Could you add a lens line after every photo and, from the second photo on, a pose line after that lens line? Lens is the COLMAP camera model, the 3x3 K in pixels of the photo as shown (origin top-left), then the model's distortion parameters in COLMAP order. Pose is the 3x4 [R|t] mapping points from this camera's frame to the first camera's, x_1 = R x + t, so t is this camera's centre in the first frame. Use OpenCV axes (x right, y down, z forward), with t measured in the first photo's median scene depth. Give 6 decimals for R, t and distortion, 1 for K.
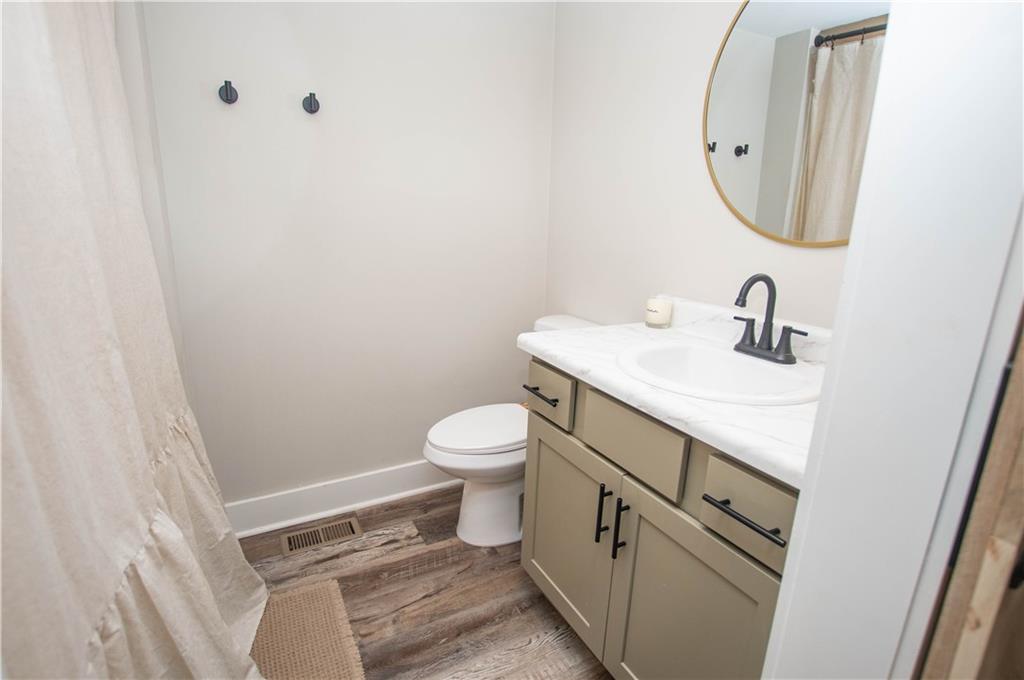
lens RADIAL K [[498.8, 0, 517.2], [0, 498.8, 343.2], [0, 0, 1]] dist [-0.026274, 0.004495]
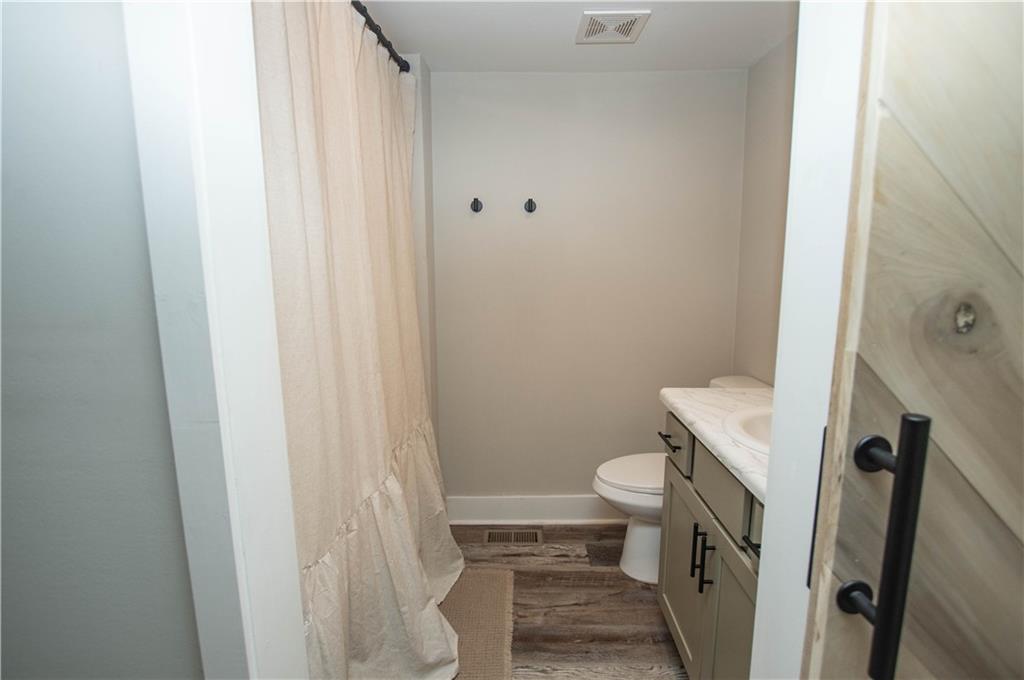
lens RADIAL K [[498.8, 0, 517.2], [0, 498.8, 343.2], [0, 0, 1]] dist [-0.026274, 0.004495]
pose [[0.867454, 0.041307, -0.495800, 0.253892], [-0.092895, 0.992469, -0.079844, 0.001397], [0.488768, 0.115318, 0.864759, -0.160823]]
